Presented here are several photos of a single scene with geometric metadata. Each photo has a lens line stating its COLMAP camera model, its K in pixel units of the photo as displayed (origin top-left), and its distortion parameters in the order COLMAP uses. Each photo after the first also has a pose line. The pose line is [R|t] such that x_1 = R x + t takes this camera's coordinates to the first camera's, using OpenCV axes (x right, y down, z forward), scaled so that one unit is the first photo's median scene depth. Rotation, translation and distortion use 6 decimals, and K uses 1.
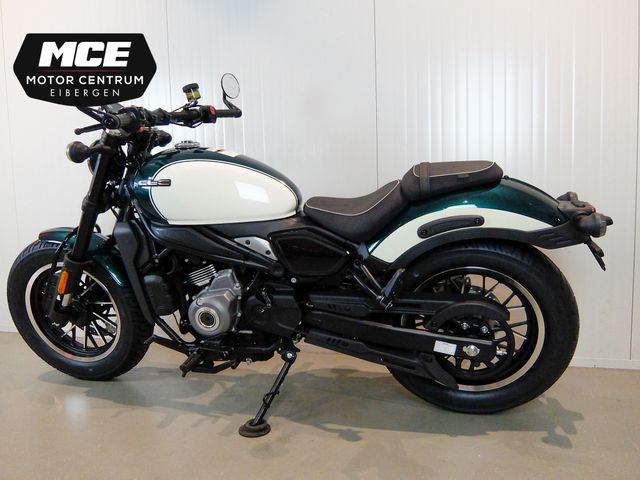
lens RADIAL K [[474.3, 0, 320.0], [0, 474.3, 240.0], [0, 0, 1]] dist [-0.046042, -0.000991]
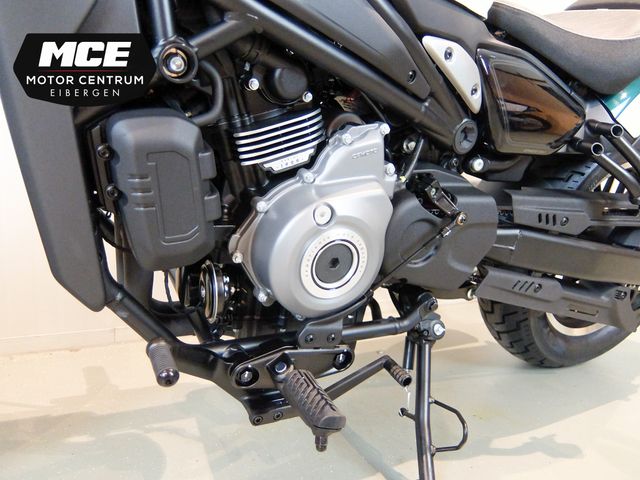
lens RADIAL K [[474.3, 0, 320.0], [0, 474.3, 240.0], [0, 0, 1]] dist [-0.046042, -0.000991]
pose [[0.737381, -0.039005, 0.674350, -0.487795], [-0.017264, 0.996917, 0.076540, 0.126734], [-0.675257, -0.068082, 0.734434, 0.772591]]
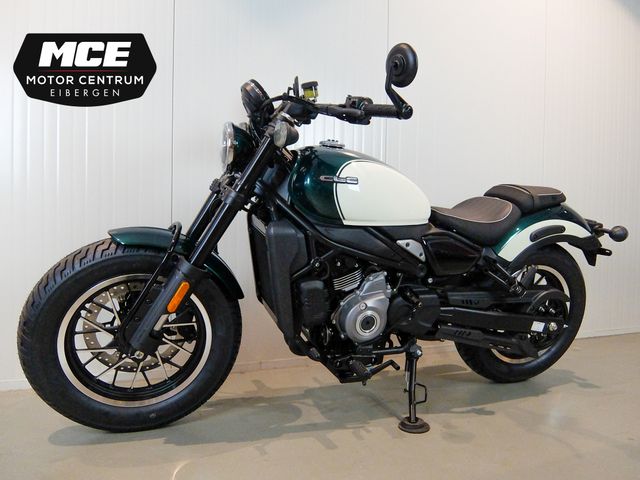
lens RADIAL K [[474.3, 0, 320.0], [0, 474.3, 240.0], [0, 0, 1]] dist [-0.046042, -0.000991]
pose [[0.818969, 0.022068, 0.573413, -0.903999], [0.016969, 0.997892, -0.062641, 0.056336], [-0.573587, 0.061032, 0.816868, 0.252541]]
